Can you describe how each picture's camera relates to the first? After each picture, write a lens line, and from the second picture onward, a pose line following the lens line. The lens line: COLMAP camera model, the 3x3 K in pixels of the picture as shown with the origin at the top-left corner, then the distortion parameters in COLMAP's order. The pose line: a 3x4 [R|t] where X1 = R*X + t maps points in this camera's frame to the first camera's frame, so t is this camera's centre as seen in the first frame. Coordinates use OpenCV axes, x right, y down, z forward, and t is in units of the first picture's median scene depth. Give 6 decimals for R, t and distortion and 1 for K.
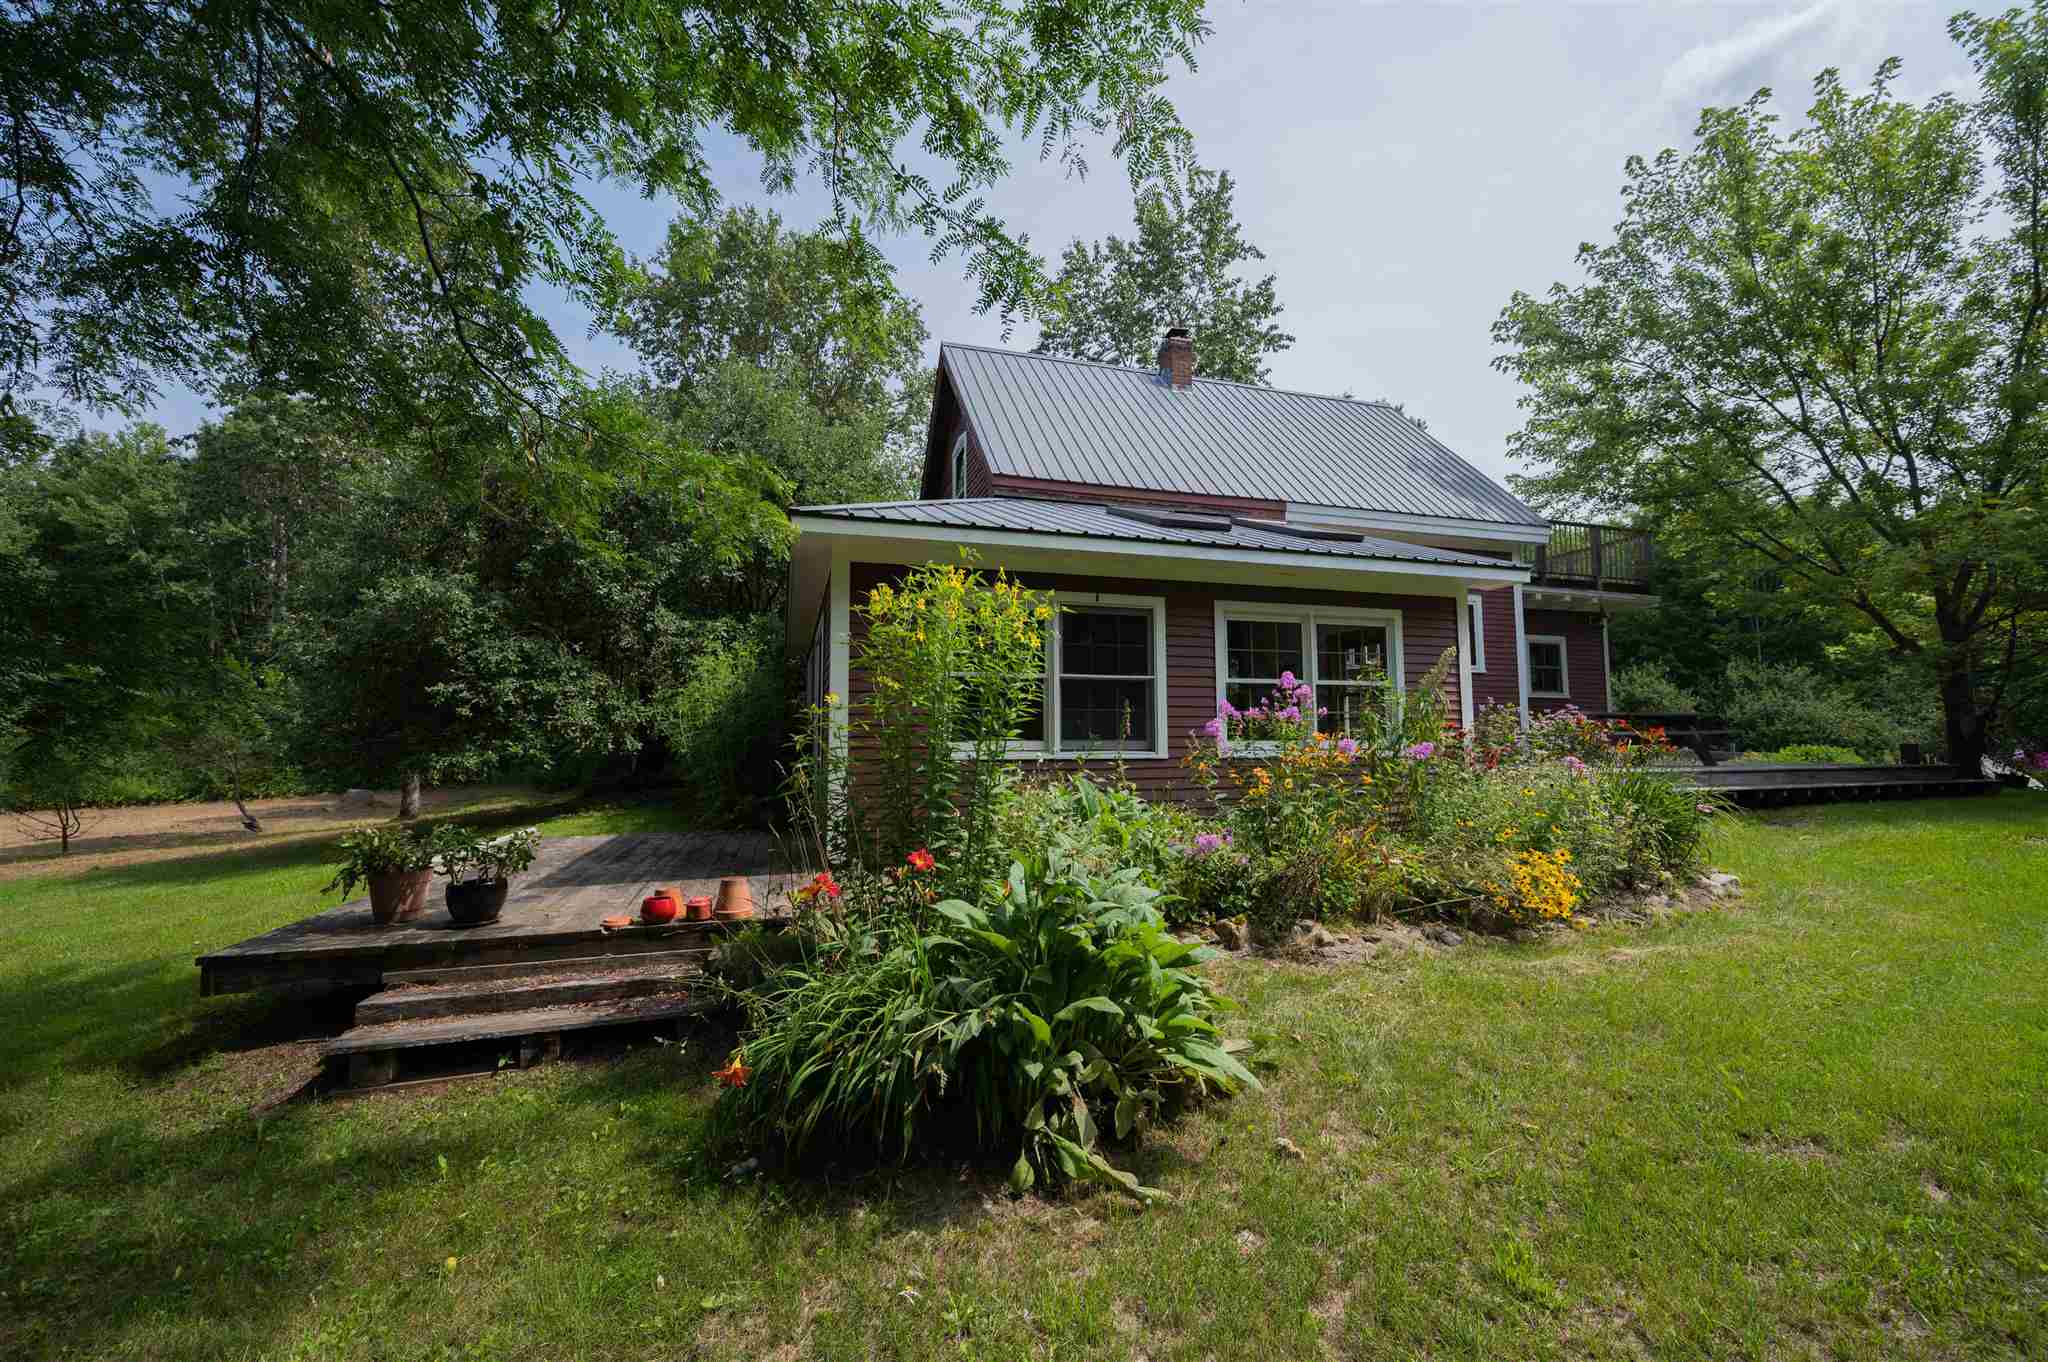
lens RADIAL K [[806.2, 0, 1028.6], [0, 806.2, 676.4], [0, 0, 1]] dist [-0.000721, 0.000182]
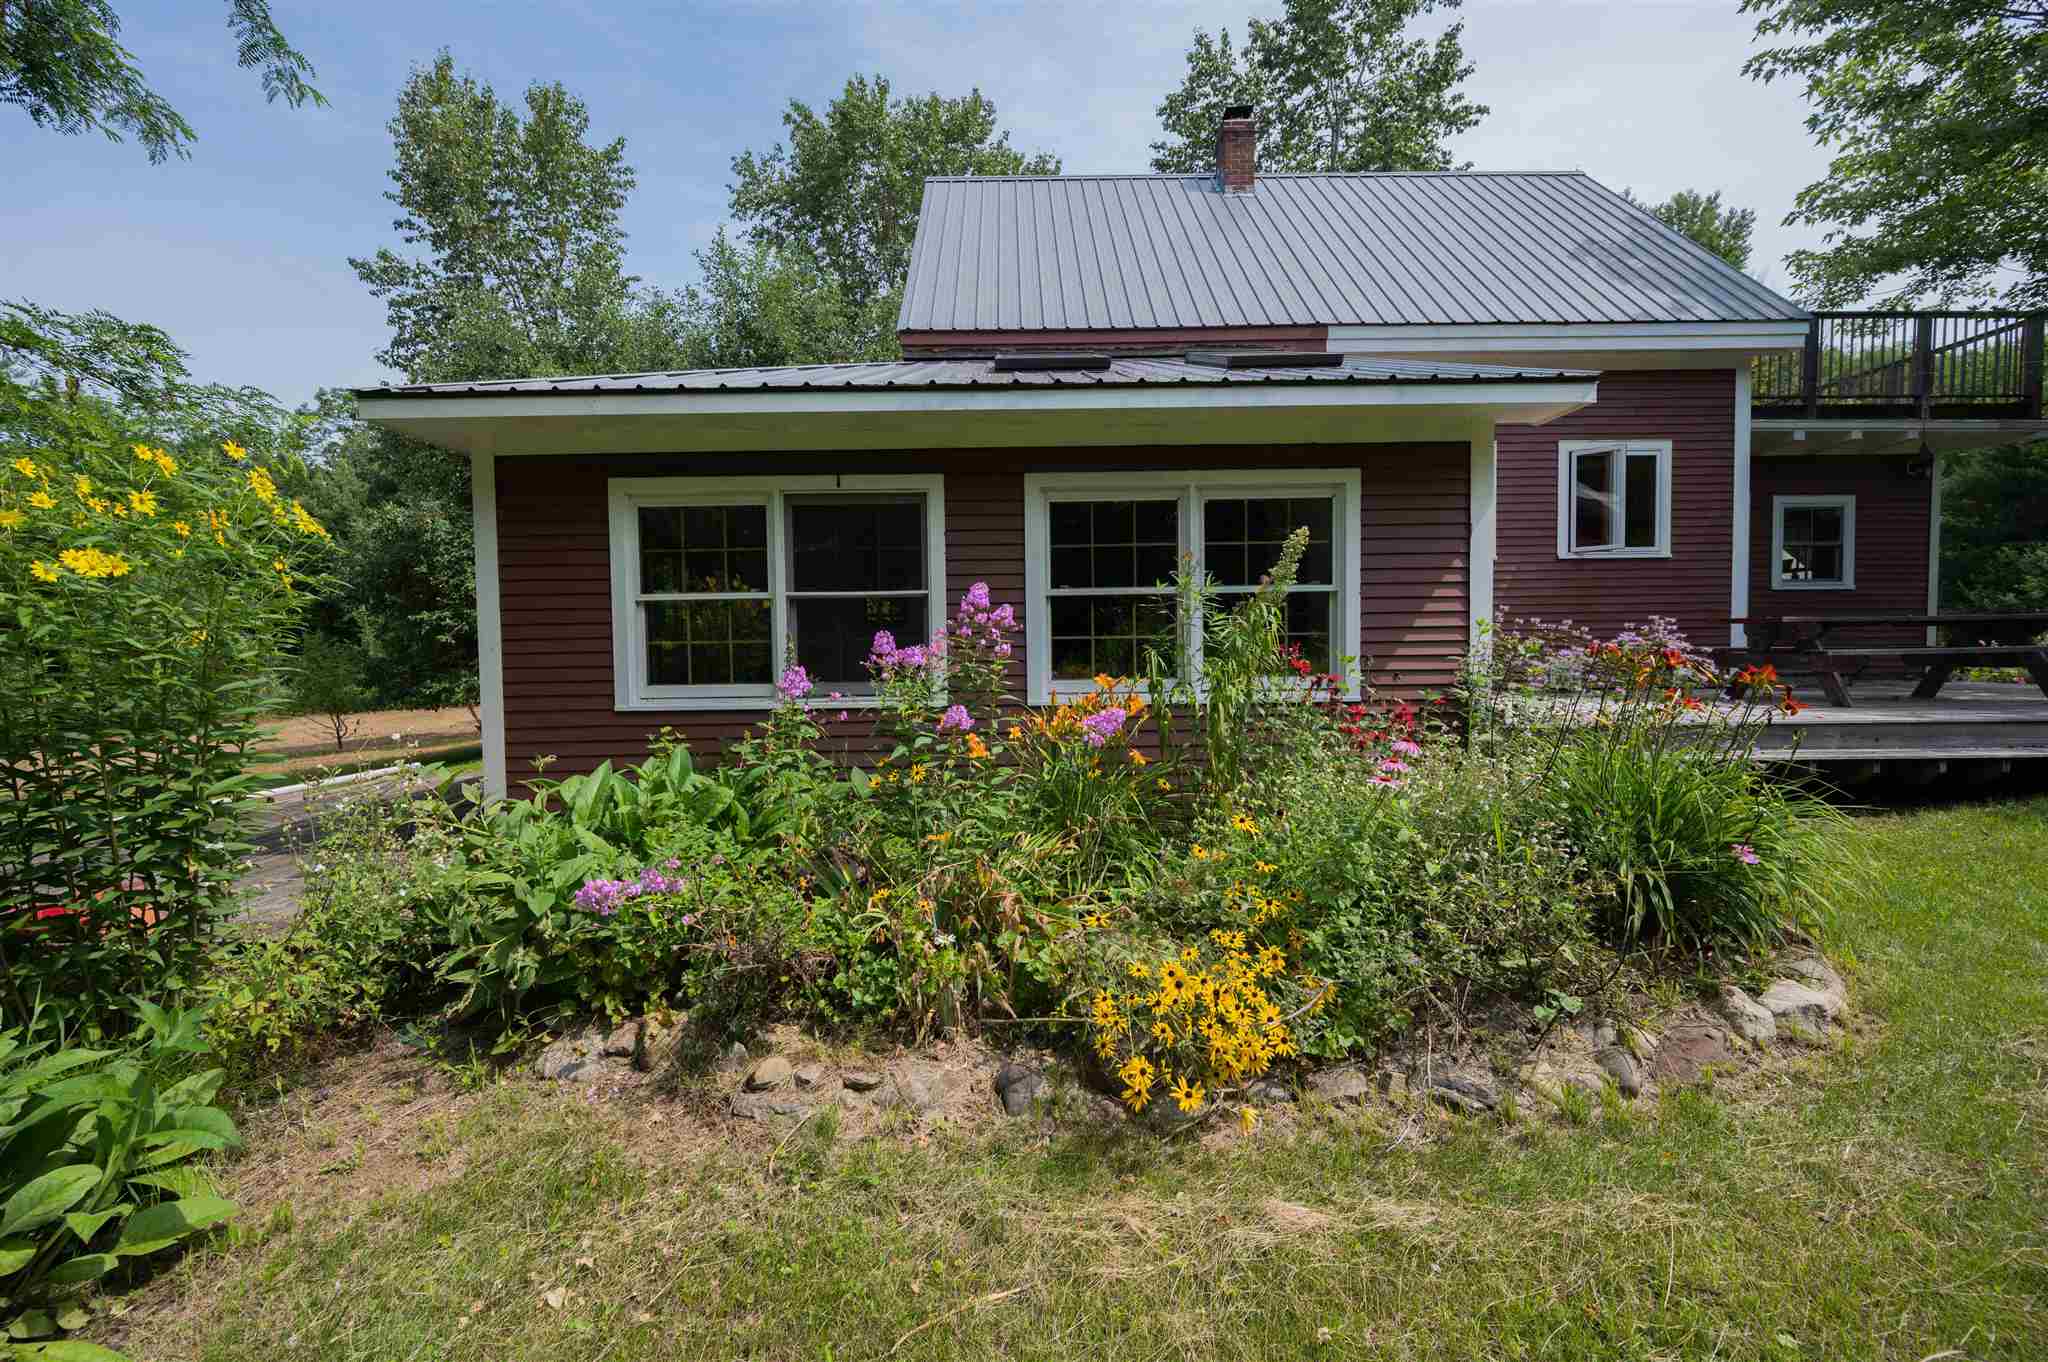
lens RADIAL K [[806.2, 0, 1020.8], [0, 806.2, 683.4], [0, 0, 1]] dist [-0.000721, 0.000182]
pose [[0.959852, 0.002520, -0.280496, 0.260498], [0.034401, 0.991354, 0.126624, -0.003655], [0.278390, -0.131190, 0.951466, 0.209100]]
